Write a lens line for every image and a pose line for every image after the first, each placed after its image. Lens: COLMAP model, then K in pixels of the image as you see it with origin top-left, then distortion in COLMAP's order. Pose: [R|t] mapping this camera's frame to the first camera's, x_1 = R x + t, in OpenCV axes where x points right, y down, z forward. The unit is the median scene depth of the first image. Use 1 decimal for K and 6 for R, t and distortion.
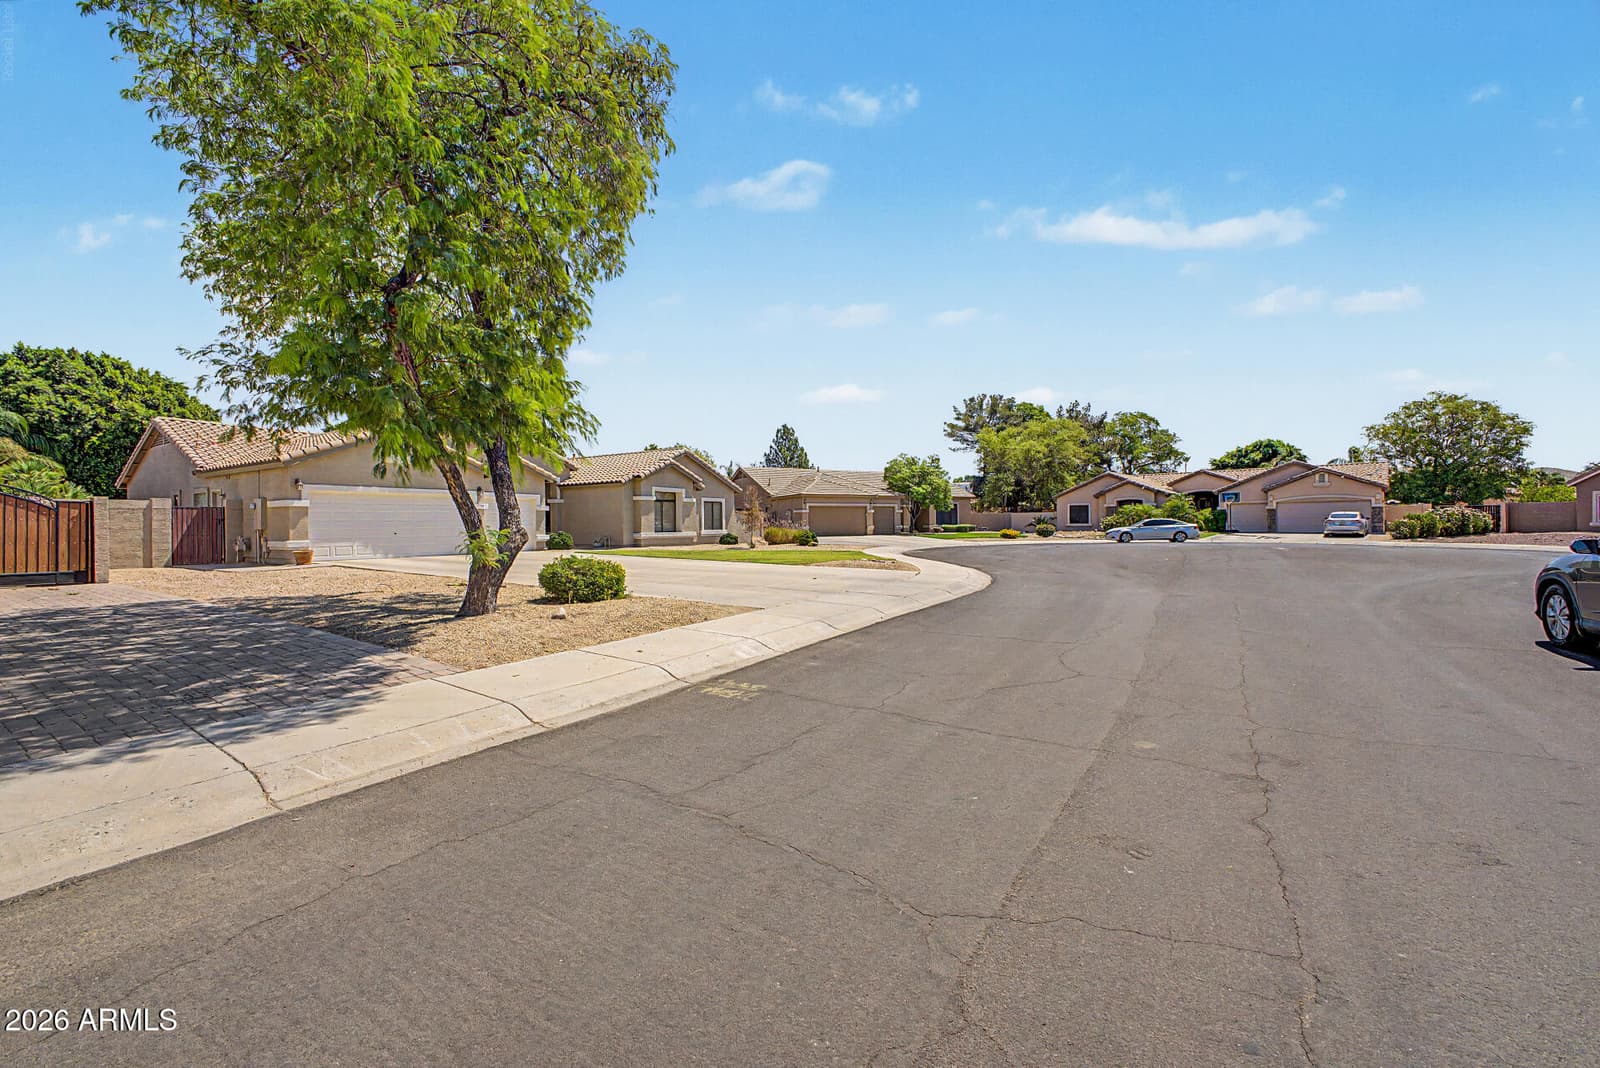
lens RADIAL K [[625.5, 0, 792.5], [0, 625.5, 523.8], [0, 0, 1]] dist [0.021094, -0.000170]
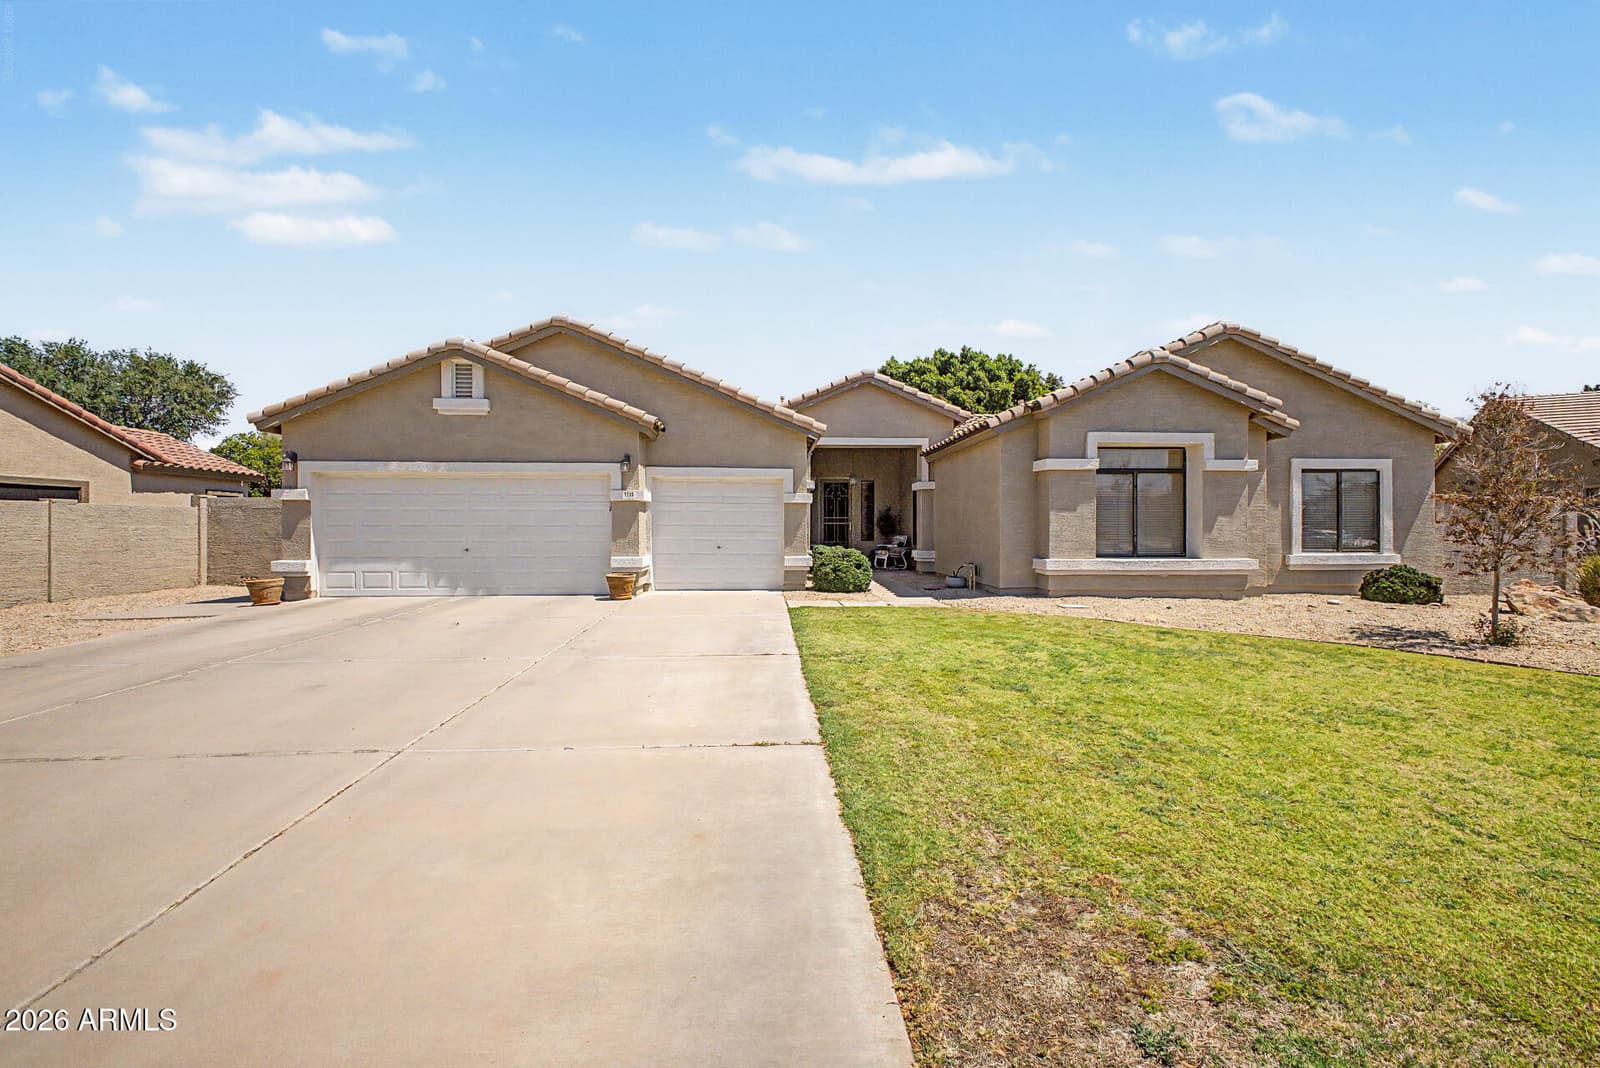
lens RADIAL K [[632.5, 0, 797.2], [0, 632.5, 529.7], [0, 0, 1]] dist [0.009260, -0.000101]
pose [[0.597079, 0.009735, -0.802124, -0.022688], [-0.004634, 0.999952, 0.008686, -0.003730], [0.802169, -0.001469, 0.597095, 0.495740]]
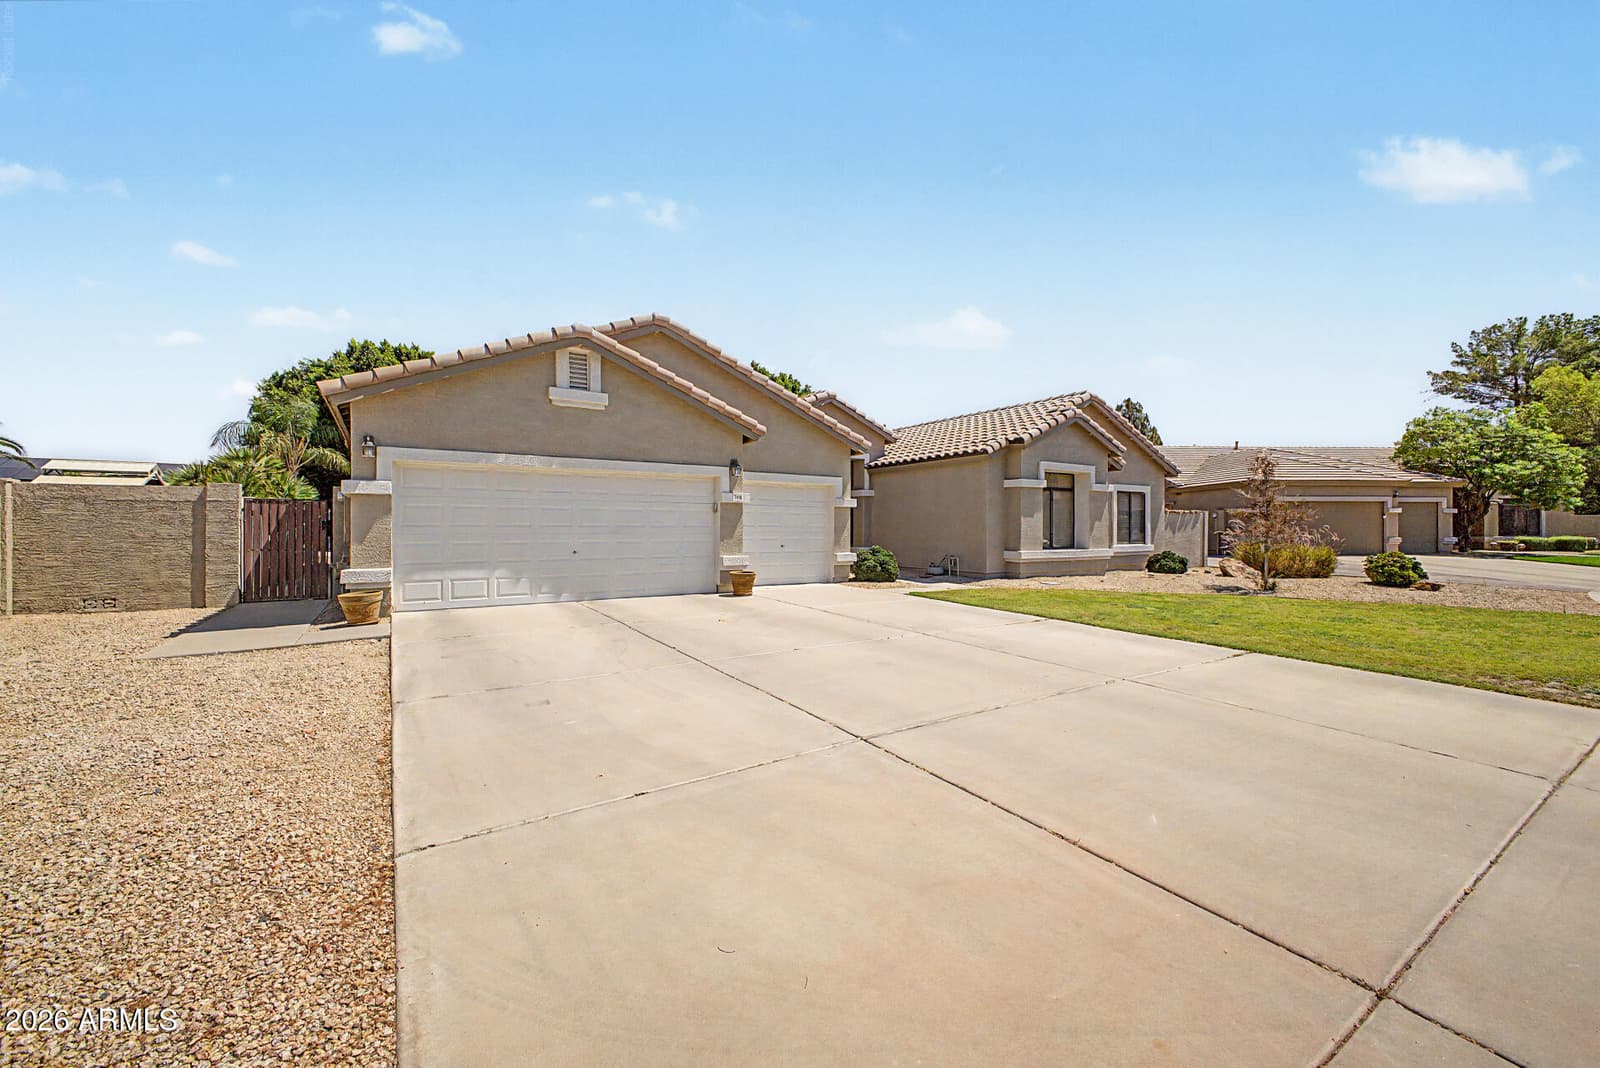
lens RADIAL K [[613.8, 0, 800.0], [0, 613.8, 534.0], [0, 0, 1]] dist [0.020756, 0.000012]
pose [[0.910264, 0.014042, -0.413791, -0.149186], [-0.008596, 0.999850, 0.015019, -0.003835], [0.413940, -0.010114, 0.910248, 0.348505]]
